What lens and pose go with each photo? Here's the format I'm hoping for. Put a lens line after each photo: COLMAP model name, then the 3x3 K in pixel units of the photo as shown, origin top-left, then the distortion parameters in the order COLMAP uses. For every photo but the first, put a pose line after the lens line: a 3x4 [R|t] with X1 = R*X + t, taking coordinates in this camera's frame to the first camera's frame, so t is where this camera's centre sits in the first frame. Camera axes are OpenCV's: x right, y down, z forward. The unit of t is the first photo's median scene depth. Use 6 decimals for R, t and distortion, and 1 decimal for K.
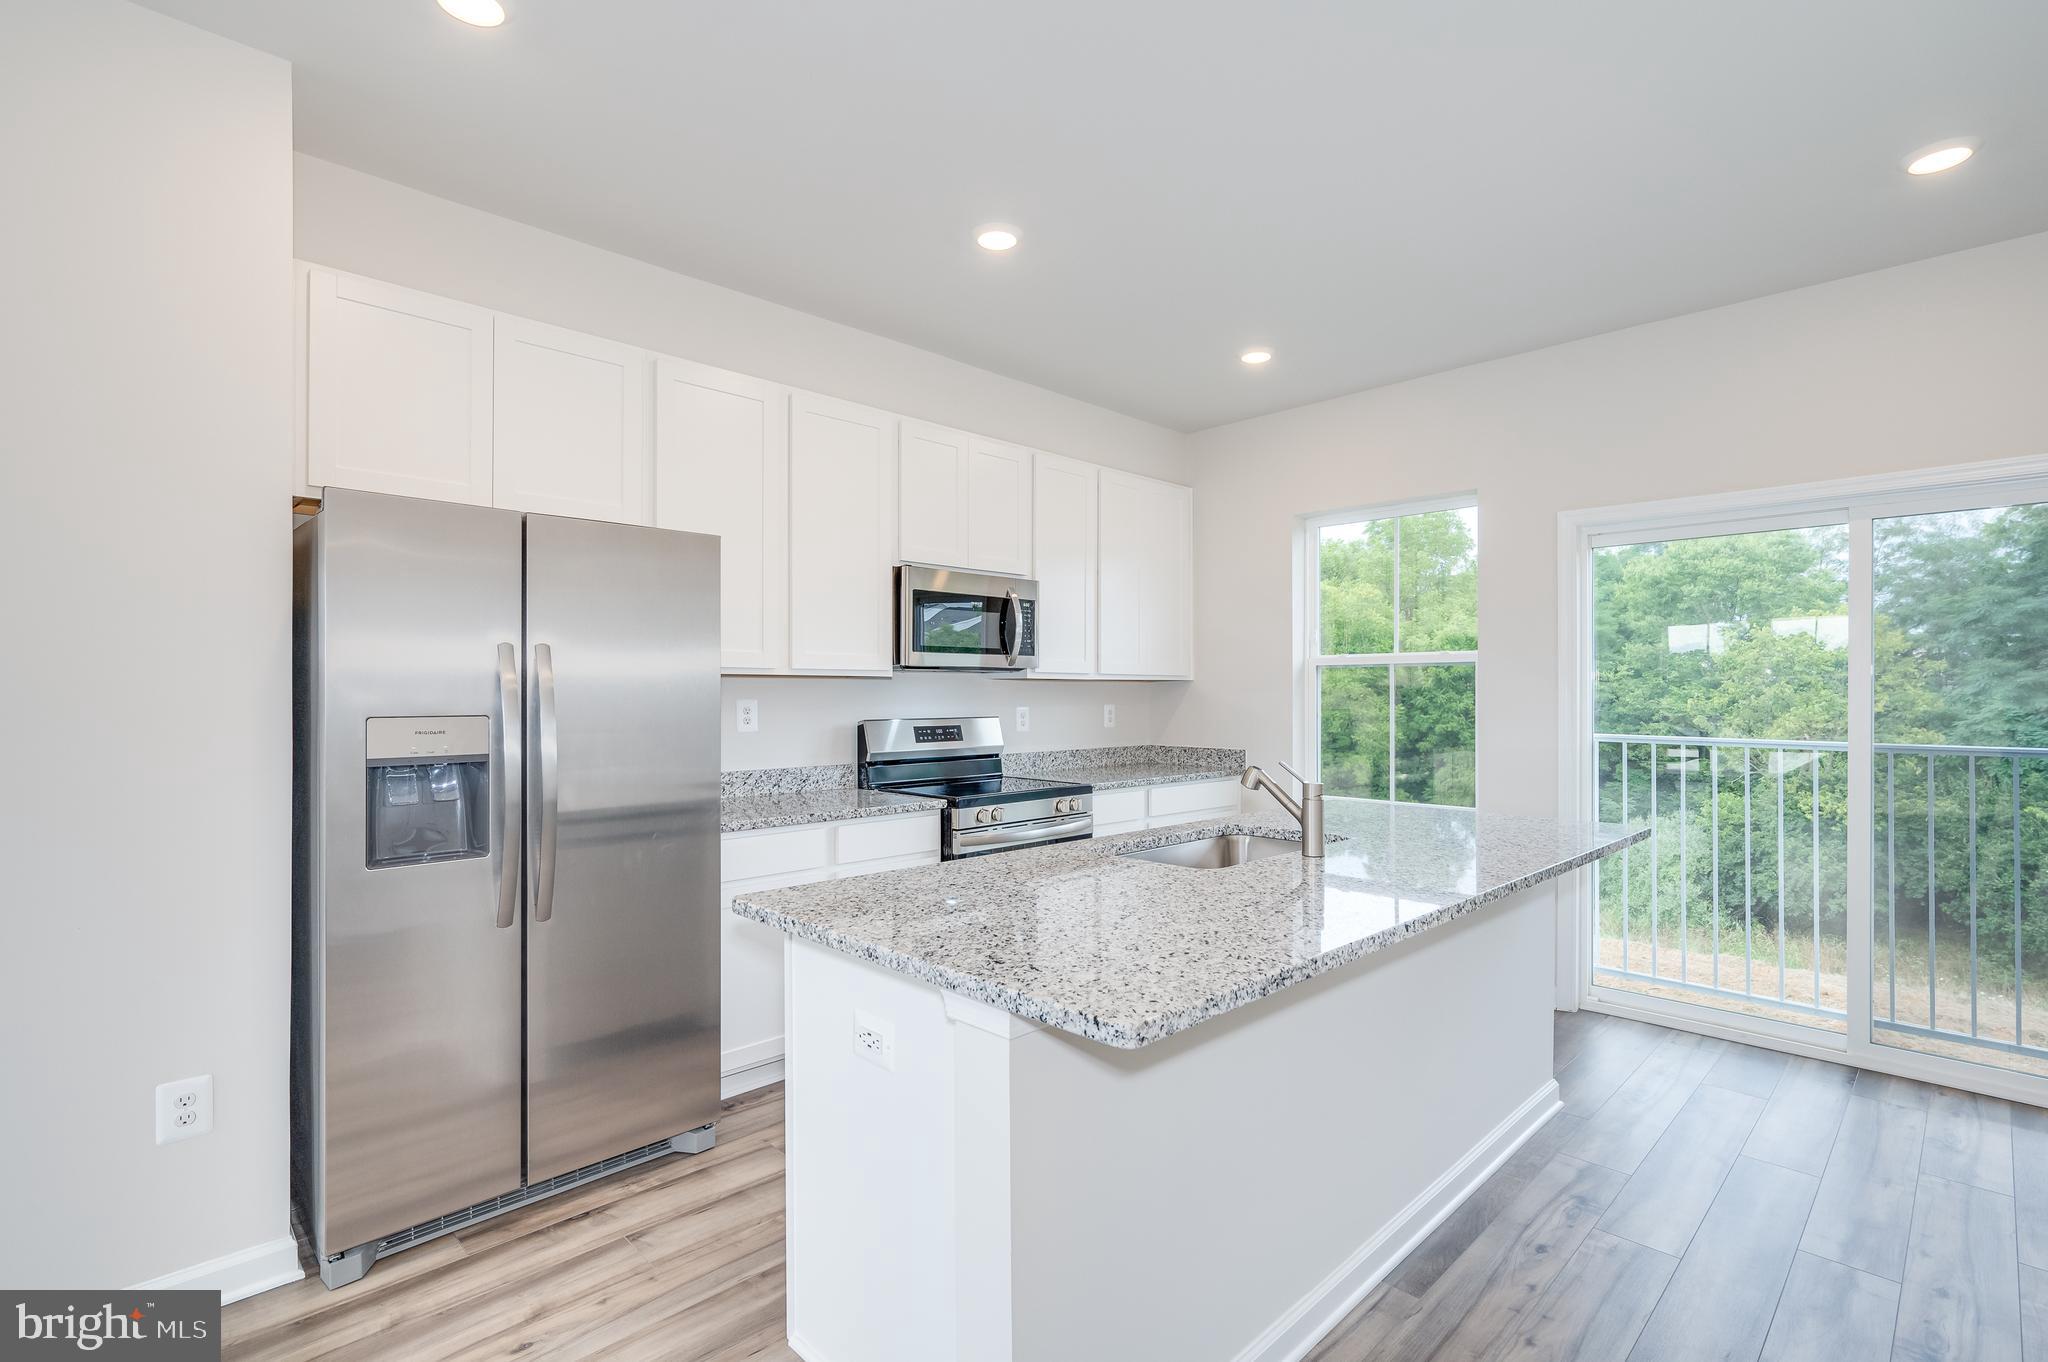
lens RADIAL K [[930.8, 0, 1004.9], [0, 930.8, 688.8], [0, 0, 1]] dist [0.003648, -0.001303]
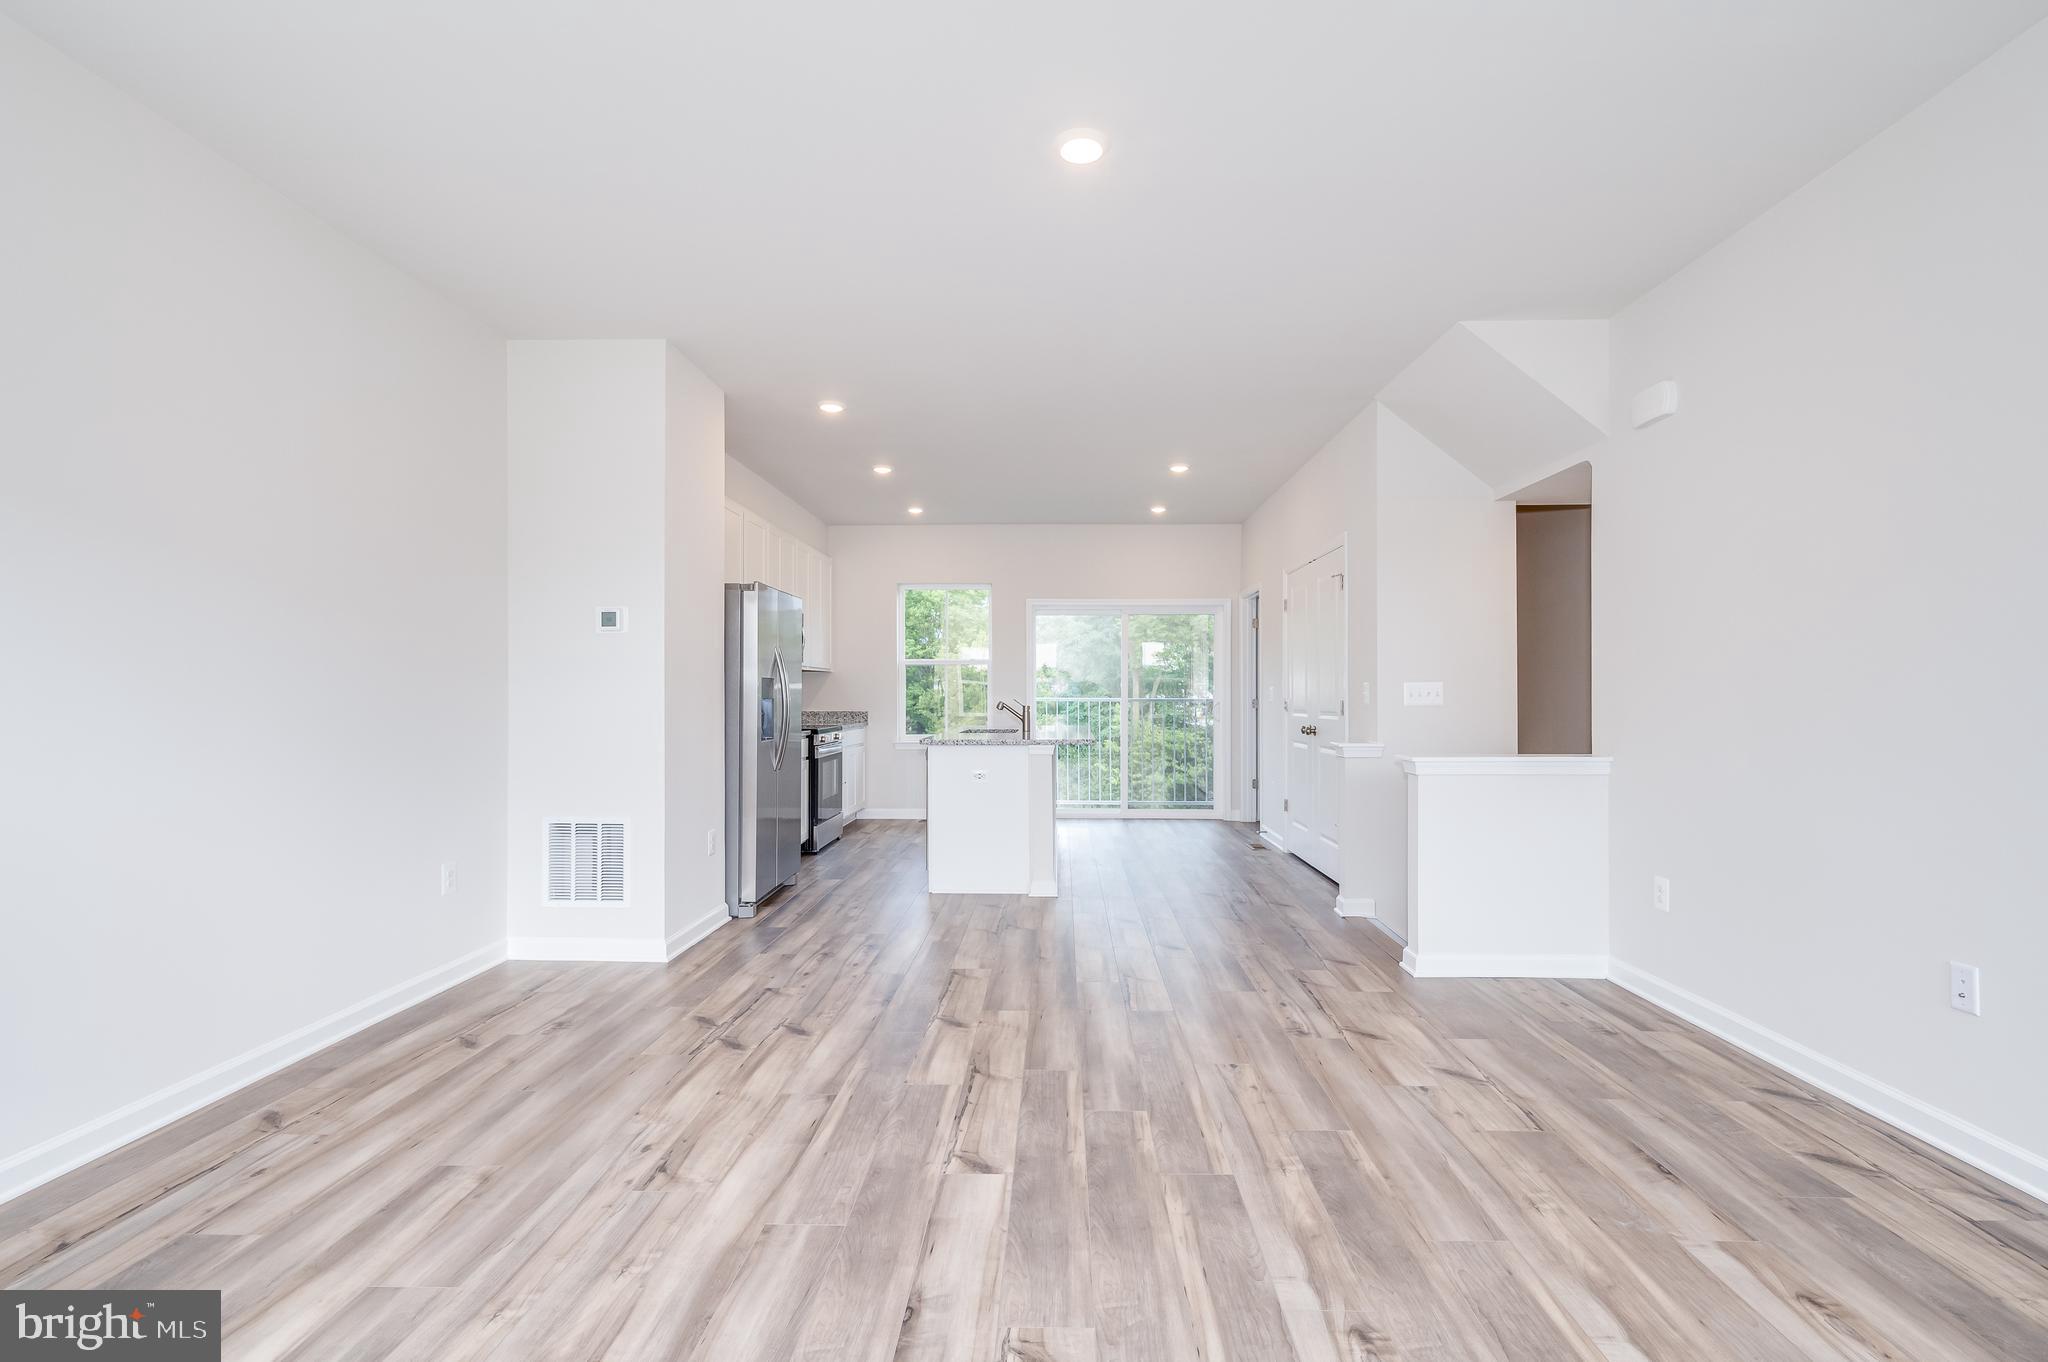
lens RADIAL K [[972.3, 0, 1026.1], [0, 972.3, 682.5], [0, 0, 1]] dist [-0.000817, -0.000234]
pose [[0.712173, 0.010096, 0.701931, -1.123746], [-0.004909, 0.999944, -0.009402, 0.036991], [-0.701986, 0.003250, 0.712183, -0.715063]]
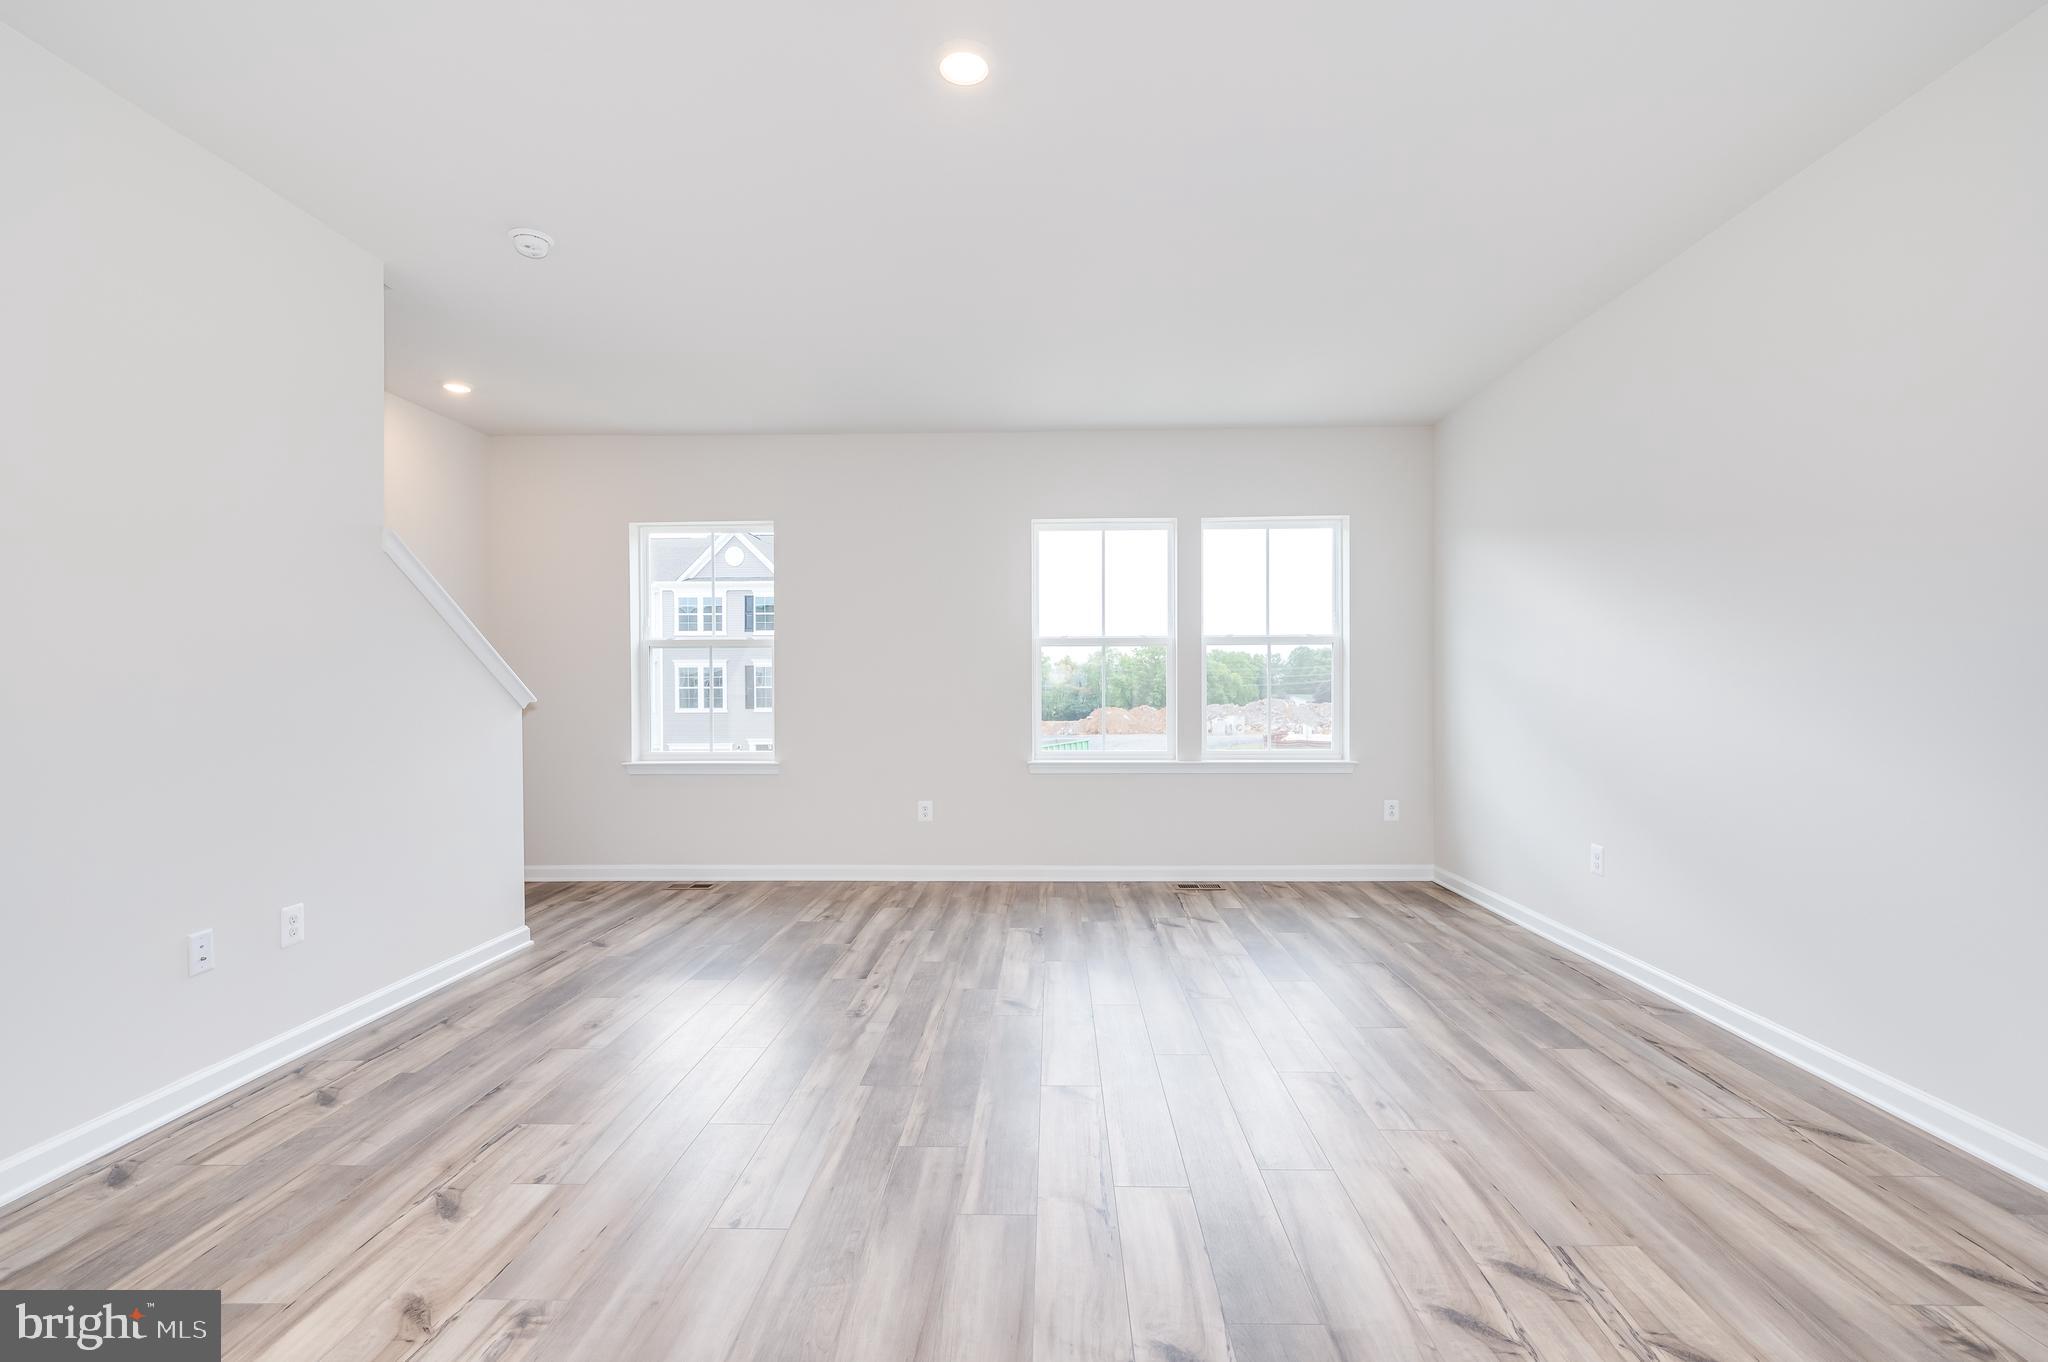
lens RADIAL K [[930.8, 0, 1025.1], [0, 930.8, 688.2], [0, 0, 1]] dist [0.003648, -0.001303]
pose [[-0.707214, 0.005299, -0.706979, -0.126264], [0.010889, 0.999935, -0.003398, 0.041274], [0.706915, -0.010101, -0.707226, 0.286653]]
